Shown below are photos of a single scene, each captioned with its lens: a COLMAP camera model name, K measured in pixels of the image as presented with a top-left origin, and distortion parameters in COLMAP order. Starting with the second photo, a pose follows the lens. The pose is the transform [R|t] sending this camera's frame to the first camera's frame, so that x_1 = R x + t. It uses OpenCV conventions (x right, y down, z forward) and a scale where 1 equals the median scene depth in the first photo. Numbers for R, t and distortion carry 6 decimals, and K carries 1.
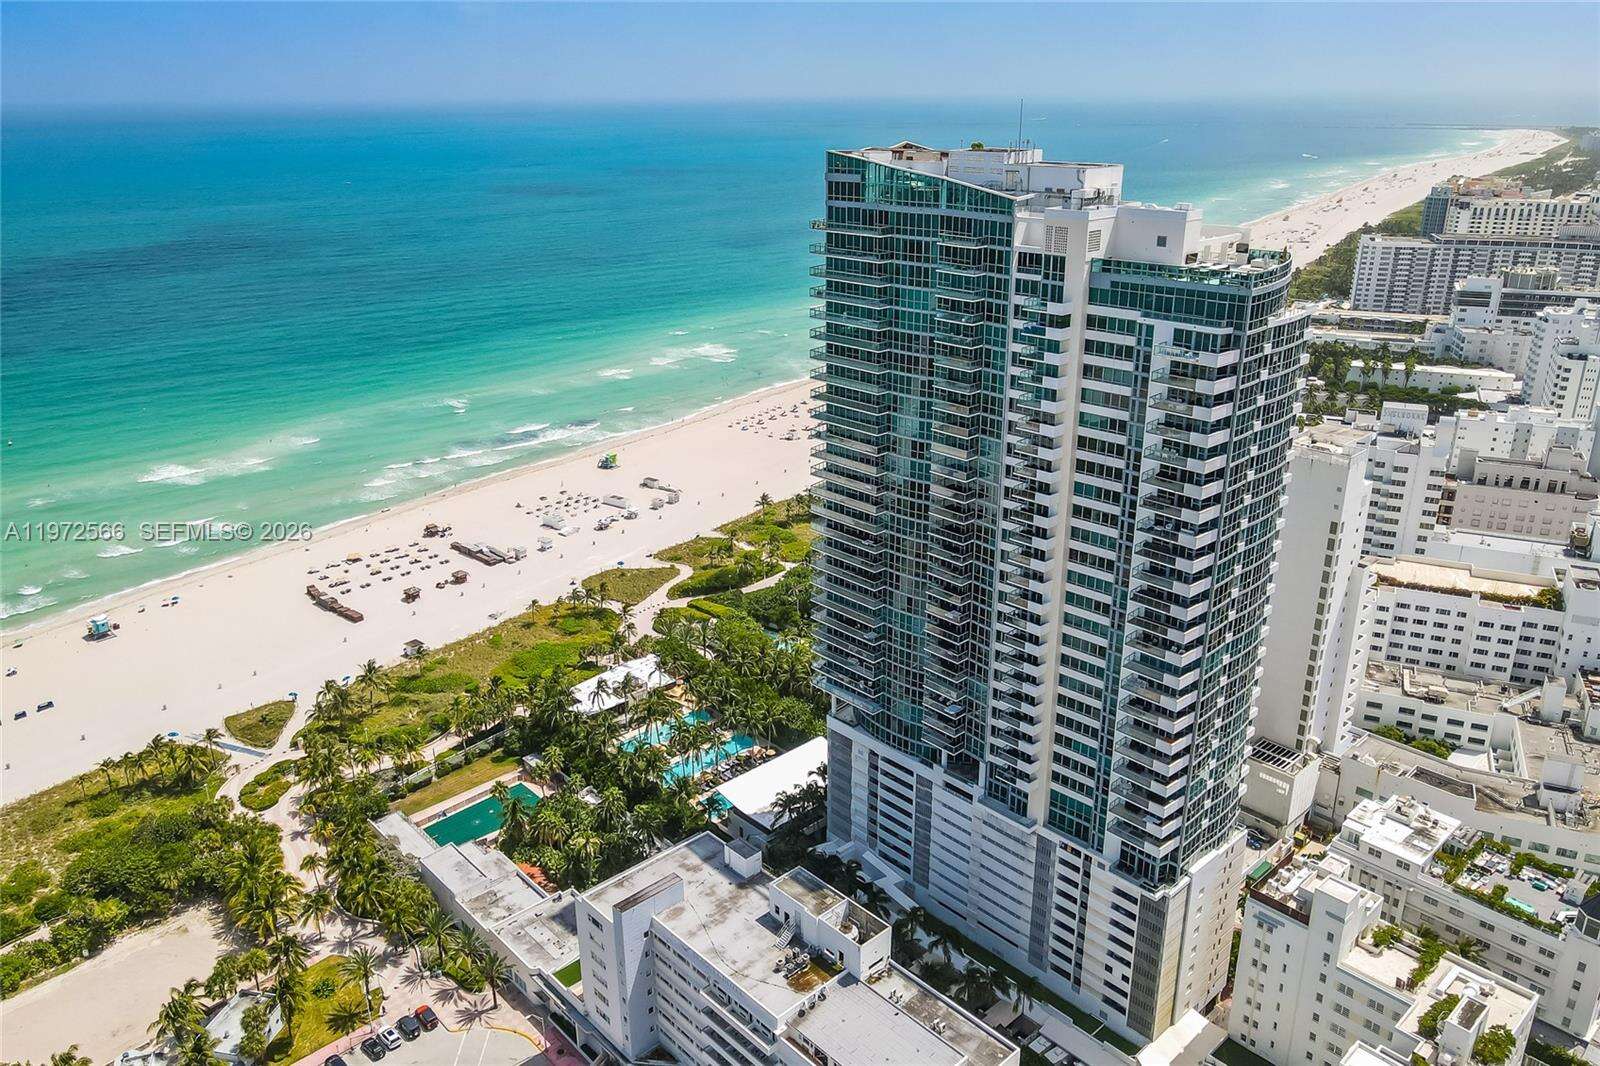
lens RADIAL K [[1175.7, 0, 798.7], [0, 1175.7, 515.4], [0, 0, 1]] dist [-0.000068, 0.023574]
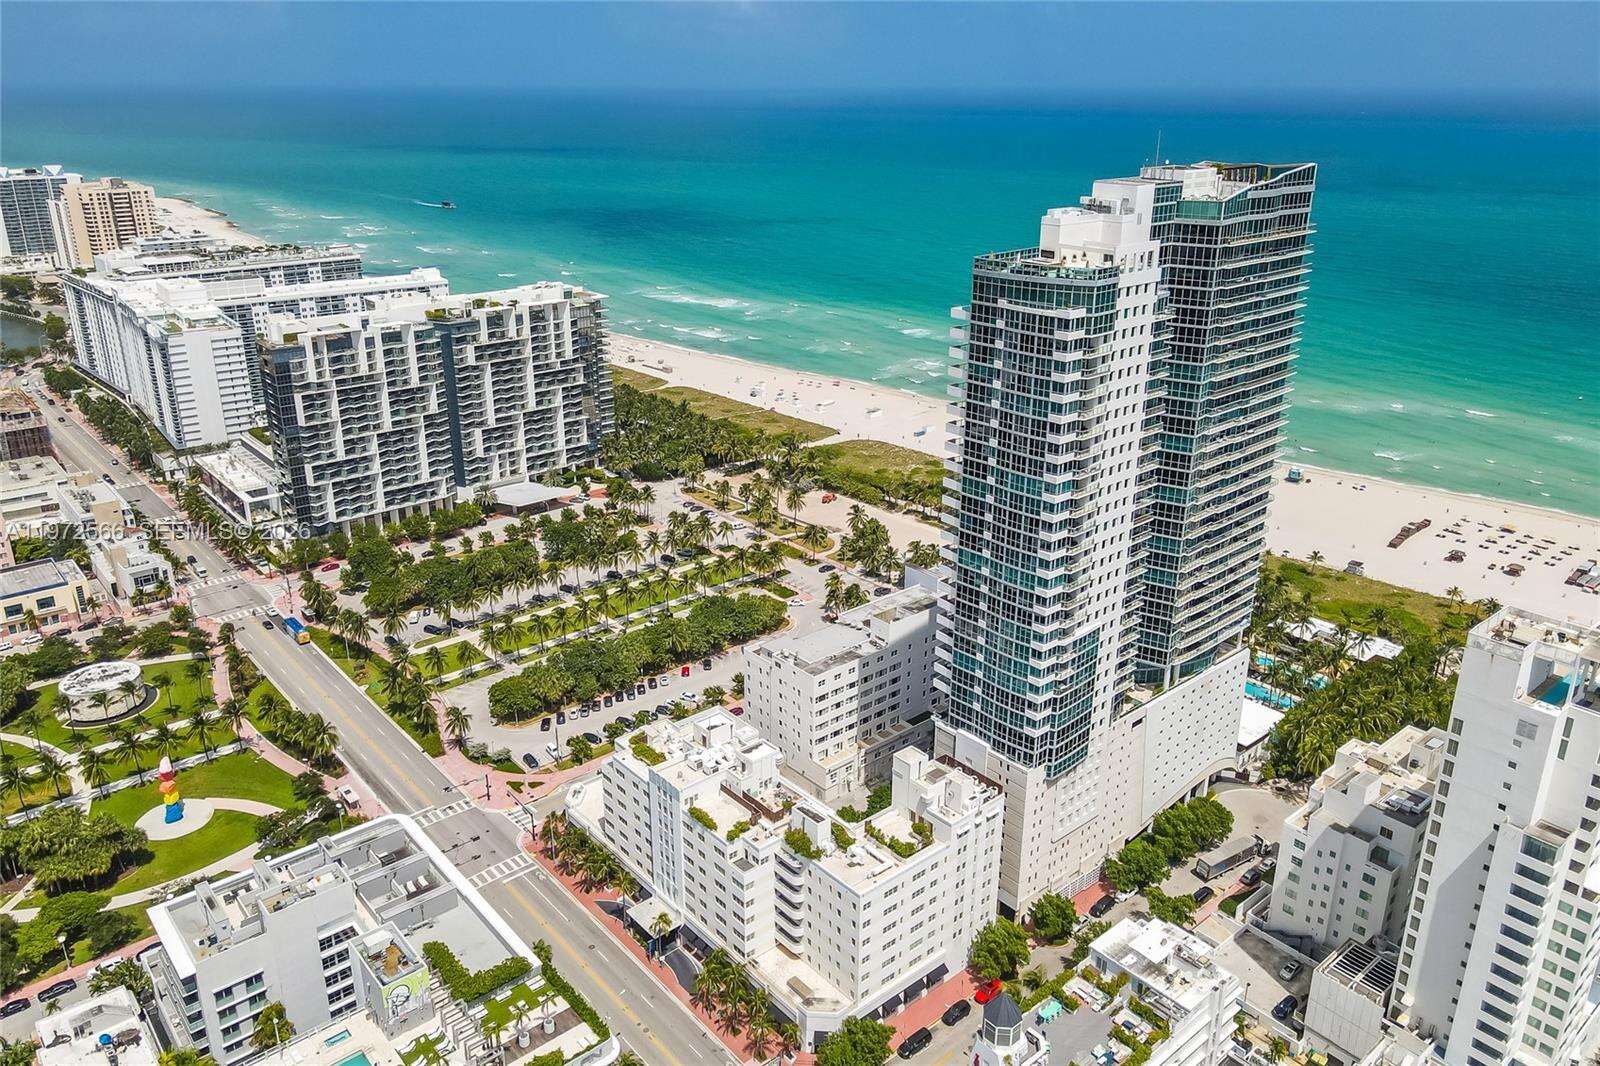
lens RADIAL K [[1175.7, 0, 798.7], [0, 1175.7, 515.4], [0, 0, 1]] dist [-0.000068, 0.023574]
pose [[-0.042590, 0.360268, -0.931876, 1.199935], [-0.341152, 0.871418, 0.352486, -0.245336], [0.939043, 0.332924, 0.085793, 0.536195]]
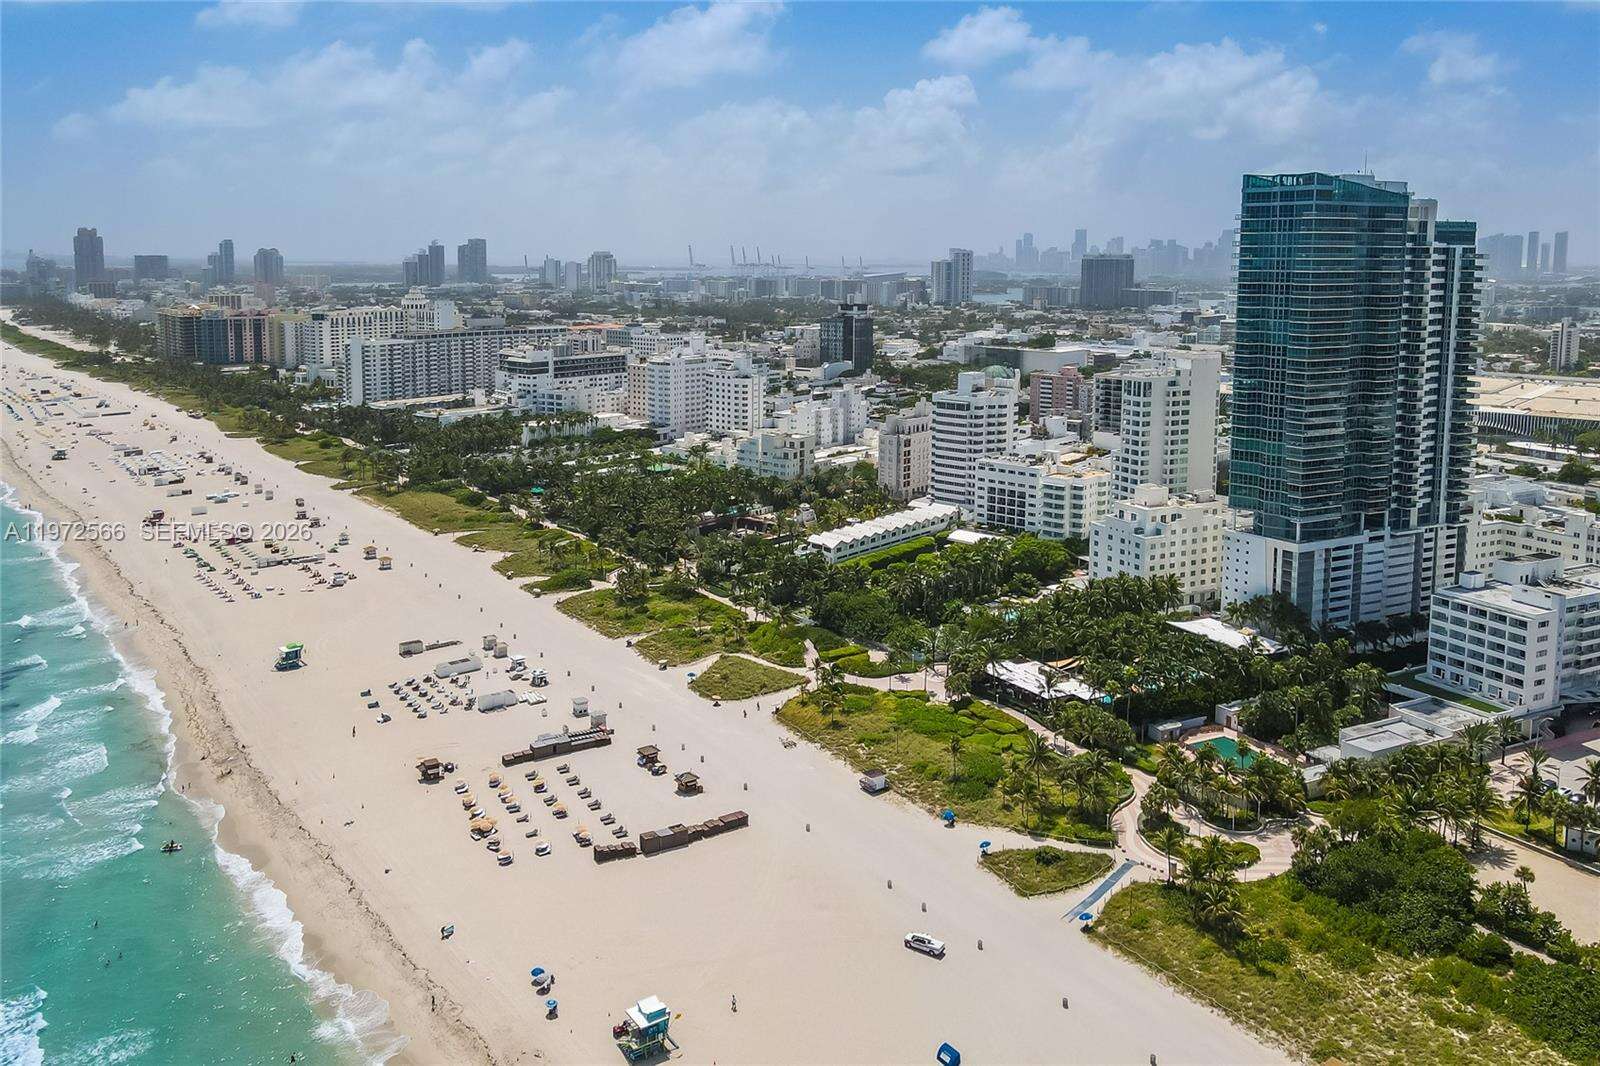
lens RADIAL K [[1221.1, 0, 778.2], [0, 1221.1, 392.2], [0, 0, 1]] dist [-0.009217, 0.039669]
pose [[0.283141, -0.099831, 0.953868, -1.667058], [0.322601, 0.946529, 0.003304, -0.234623], [-0.903194, 0.306784, 0.300207, 1.120676]]
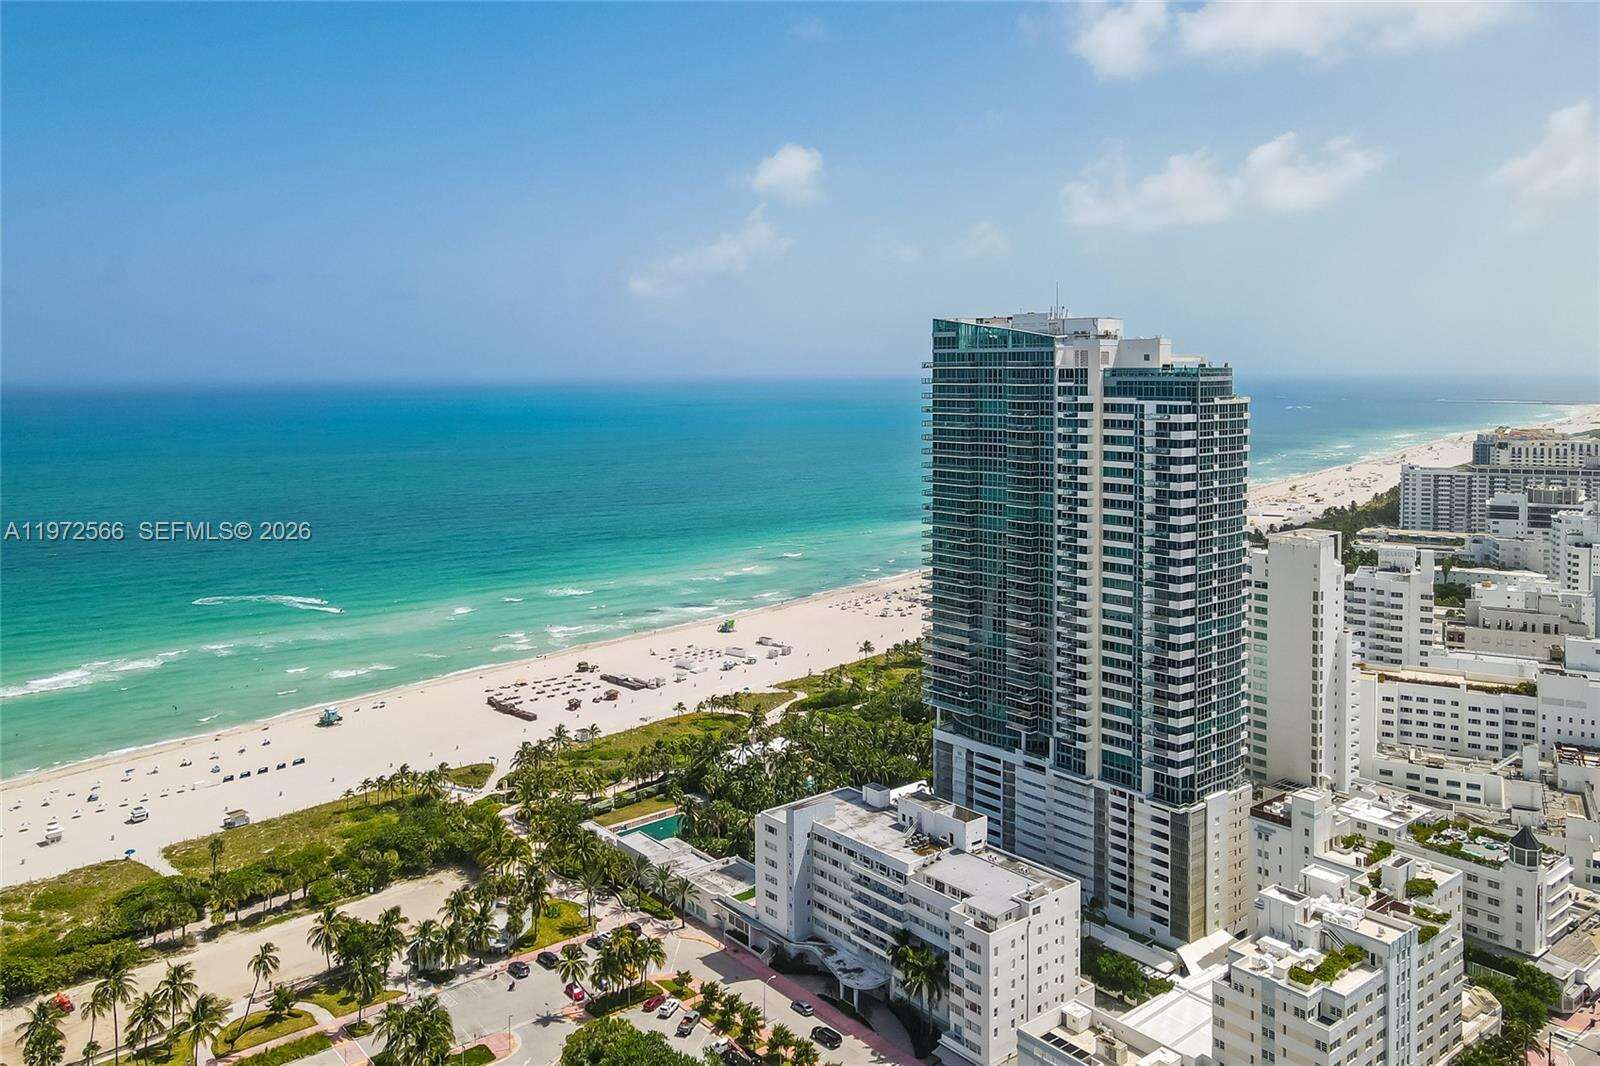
lens RADIAL K [[1221.1, 0, 778.2], [0, 1221.1, 392.2], [0, 0, 1]] dist [-0.009217, 0.039669]
pose [[0.997005, 0.008033, -0.076920, -0.049151], [-0.032550, 0.945795, -0.323128, 0.273652], [0.070155, 0.324664, 0.943224, -0.443271]]
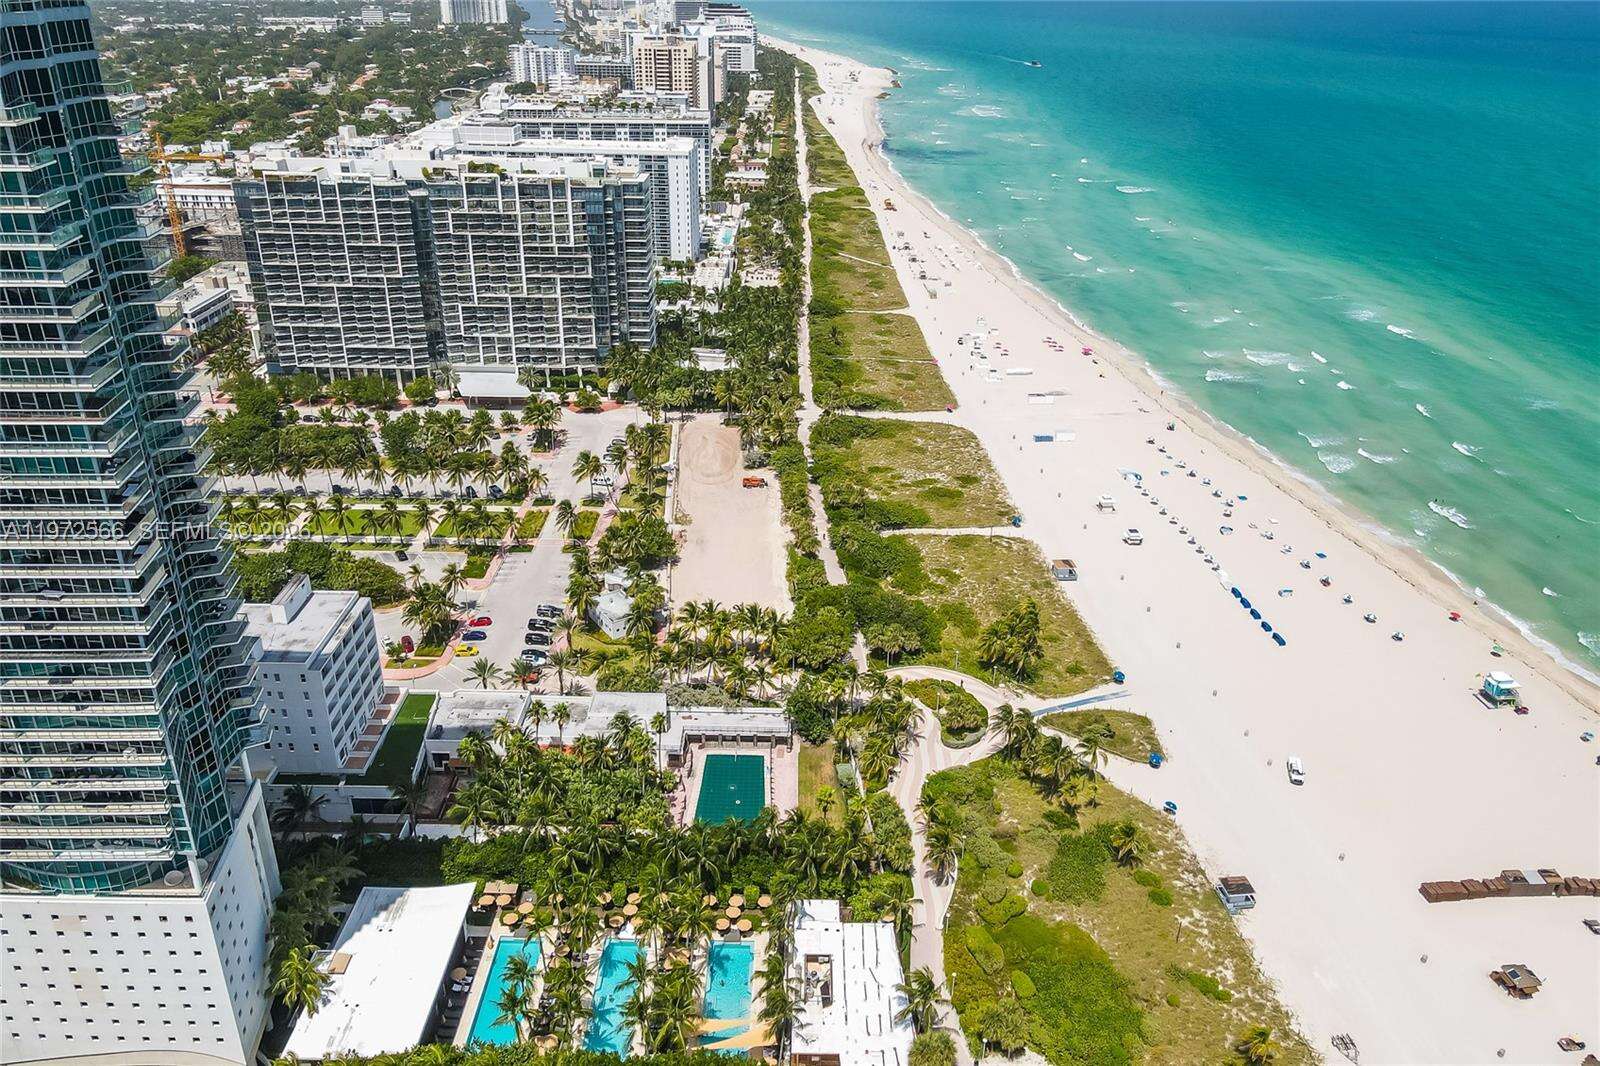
lens RADIAL K [[1175.7, 0, 798.7], [0, 1175.7, 515.4], [0, 0, 1]] dist [-0.000068, 0.023574]
pose [[-0.692701, 0.312259, -0.650123, 0.225254], [-0.248133, 0.743206, 0.621350, -0.517227], [0.677197, 0.591726, -0.437337, 1.521989]]
